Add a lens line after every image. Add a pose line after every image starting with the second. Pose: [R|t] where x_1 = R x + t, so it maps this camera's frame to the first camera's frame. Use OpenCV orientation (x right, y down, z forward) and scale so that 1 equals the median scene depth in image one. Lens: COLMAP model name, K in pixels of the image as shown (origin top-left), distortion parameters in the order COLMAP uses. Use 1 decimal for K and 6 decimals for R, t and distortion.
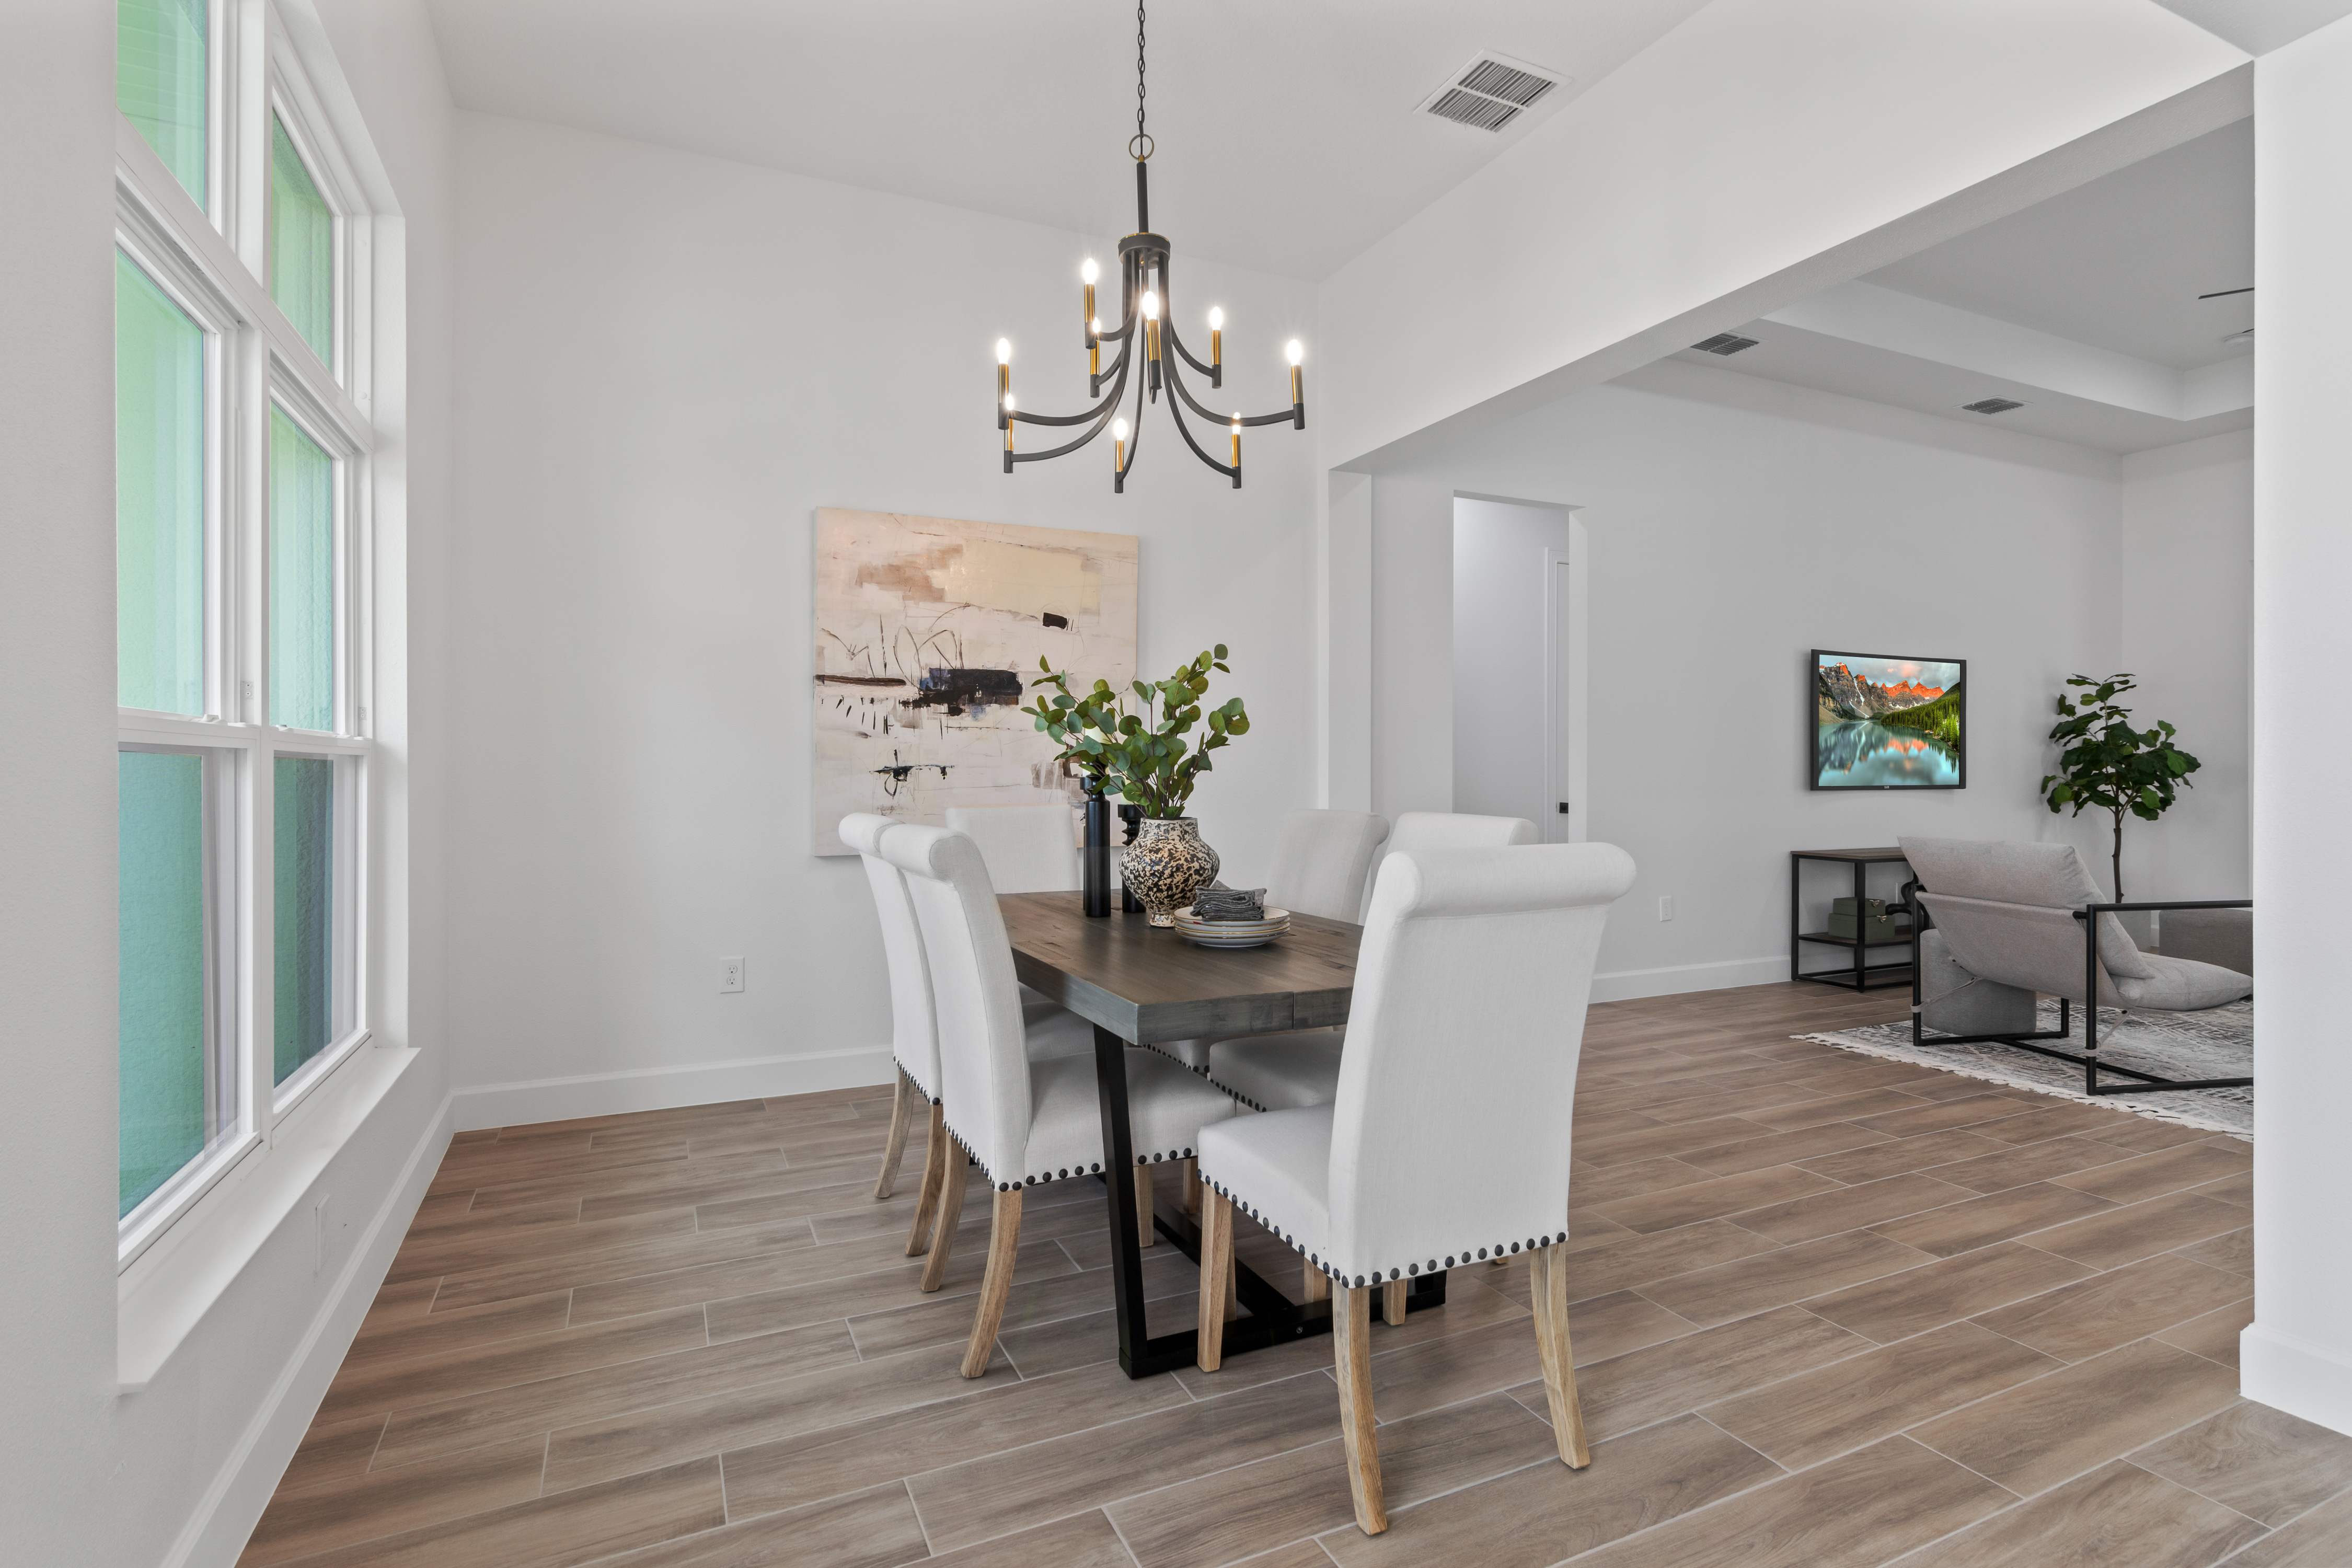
lens RADIAL K [[1135.8, 0, 1179.1], [0, 1135.8, 786.7], [0, 0, 1]] dist [-0.000660, 0.000355]
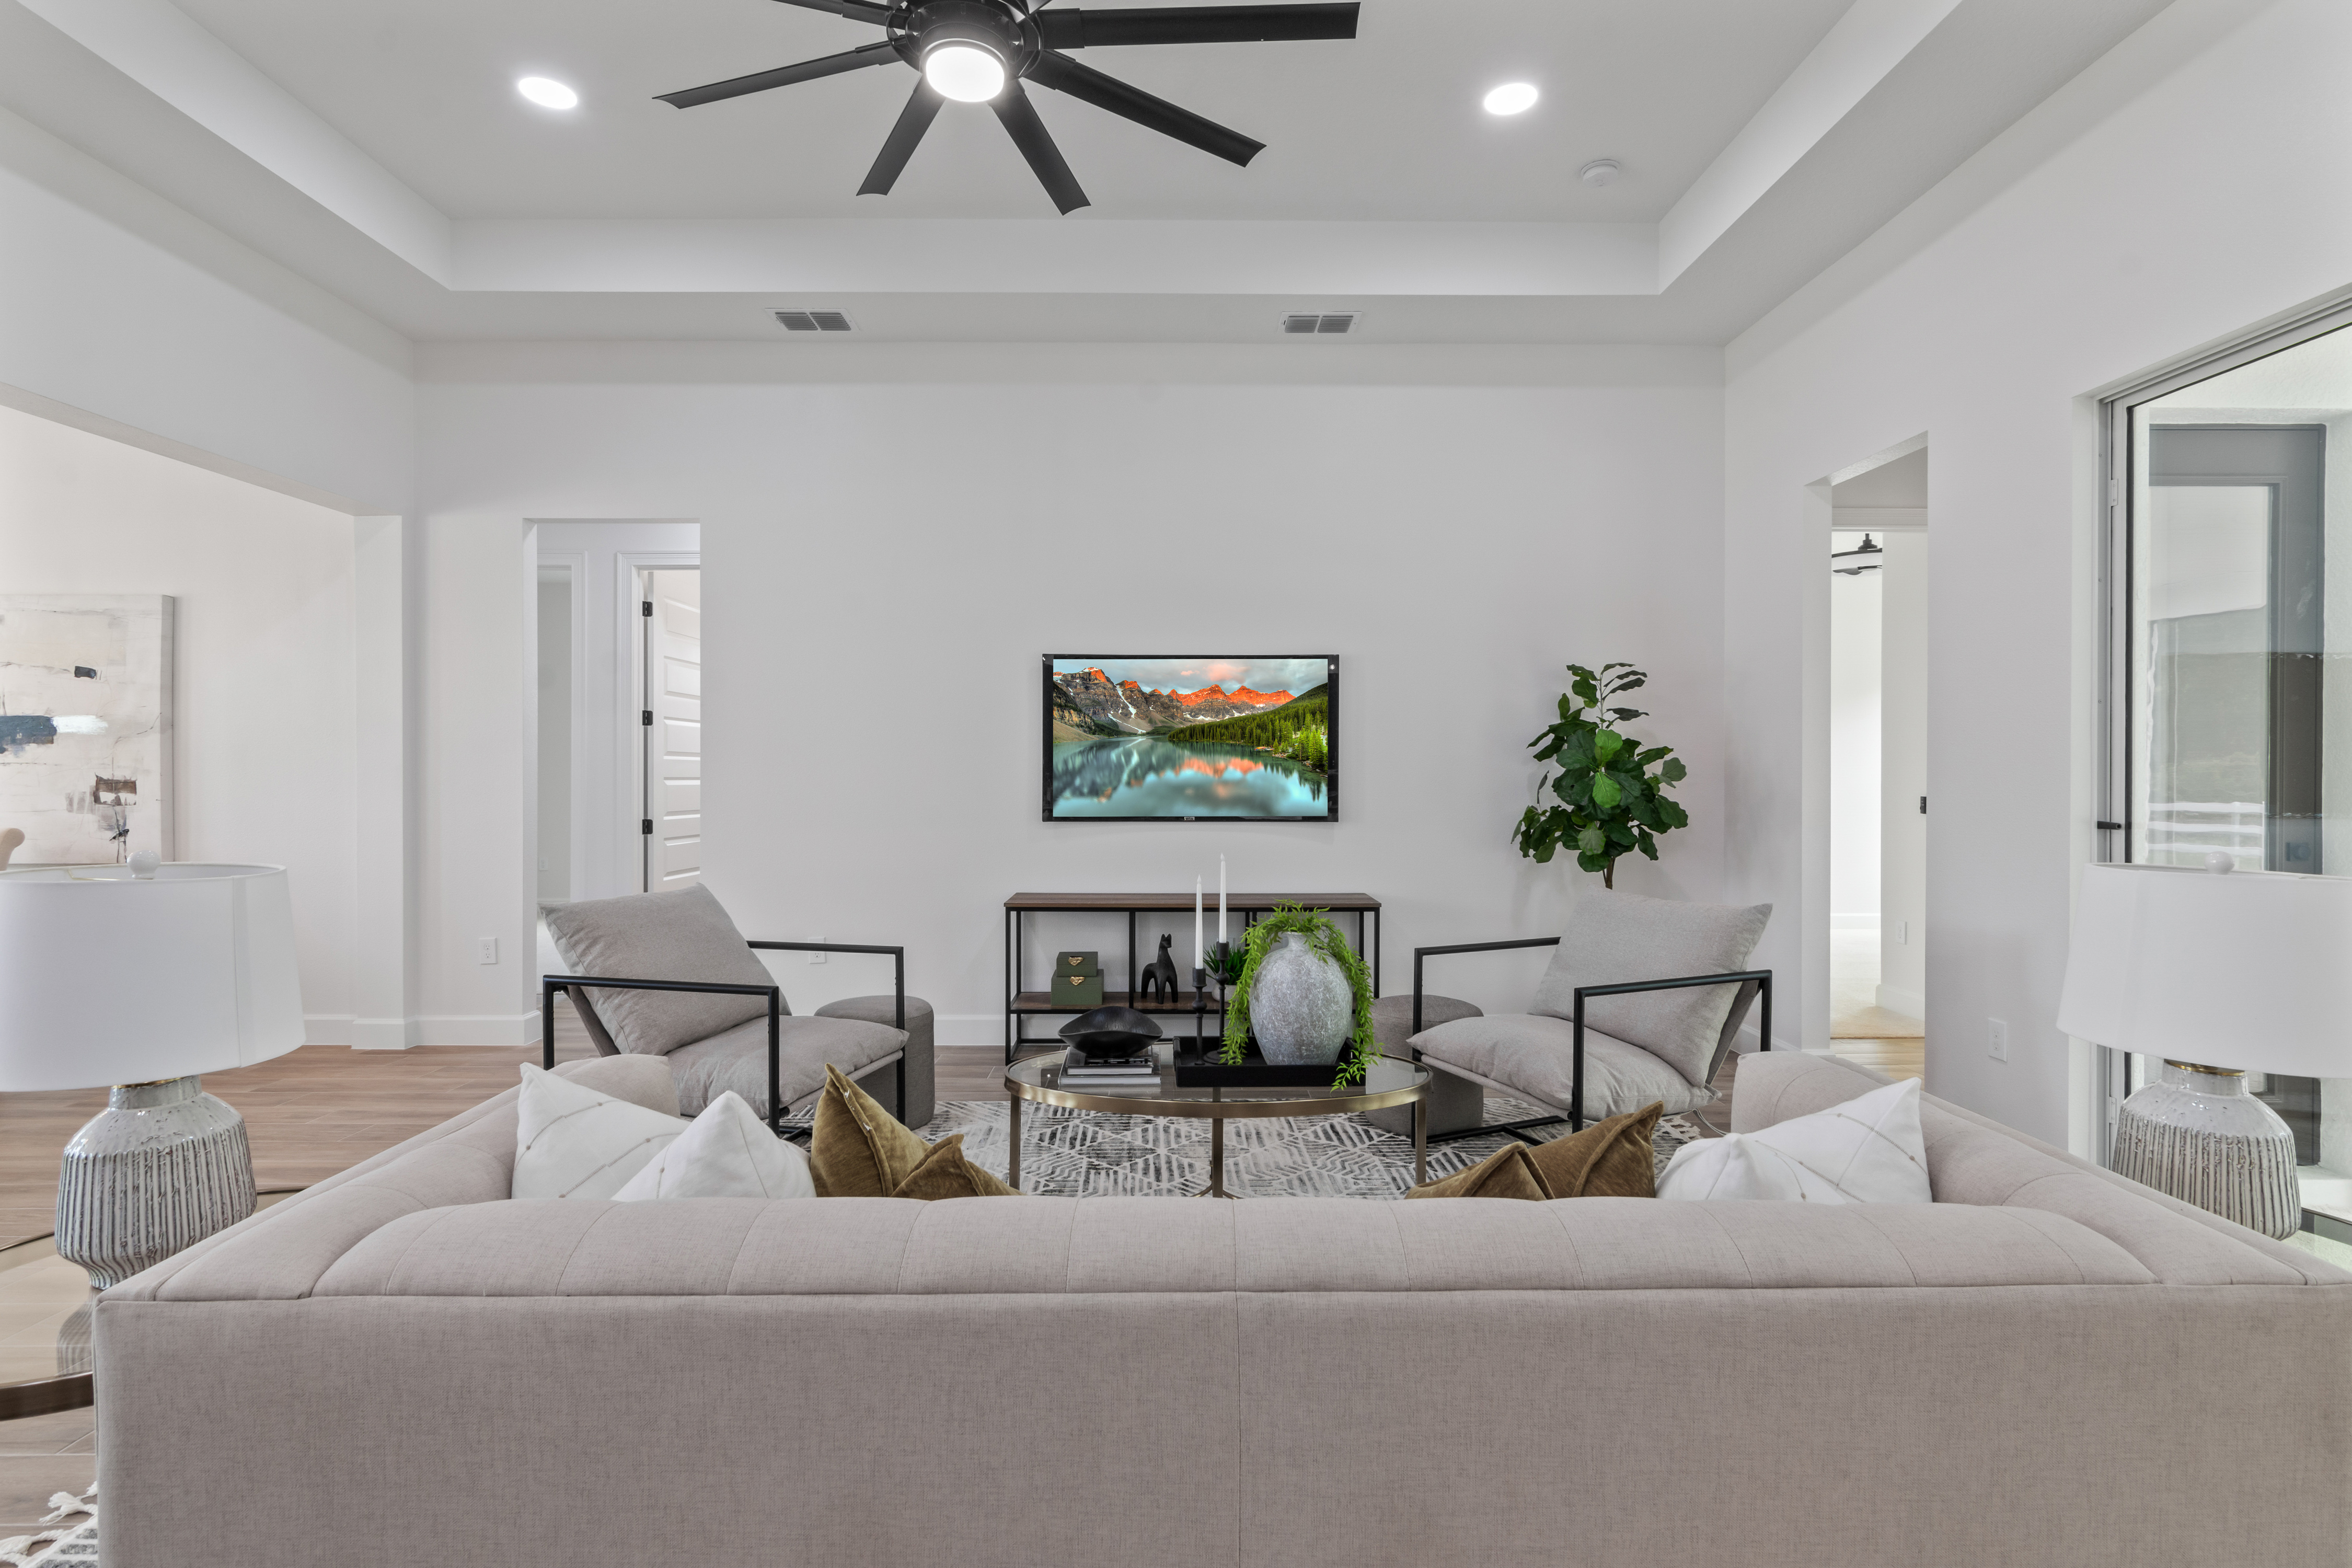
lens RADIAL K [[1135.8, 0, 1178.0], [0, 1135.8, 771.9], [0, 0, 1]] dist [-0.000660, 0.000355]
pose [[0.908855, 0.003156, -0.417100, 0.967677], [-0.005741, 0.999971, -0.004943, -0.028949], [0.417072, 0.006887, 0.908847, 0.270769]]
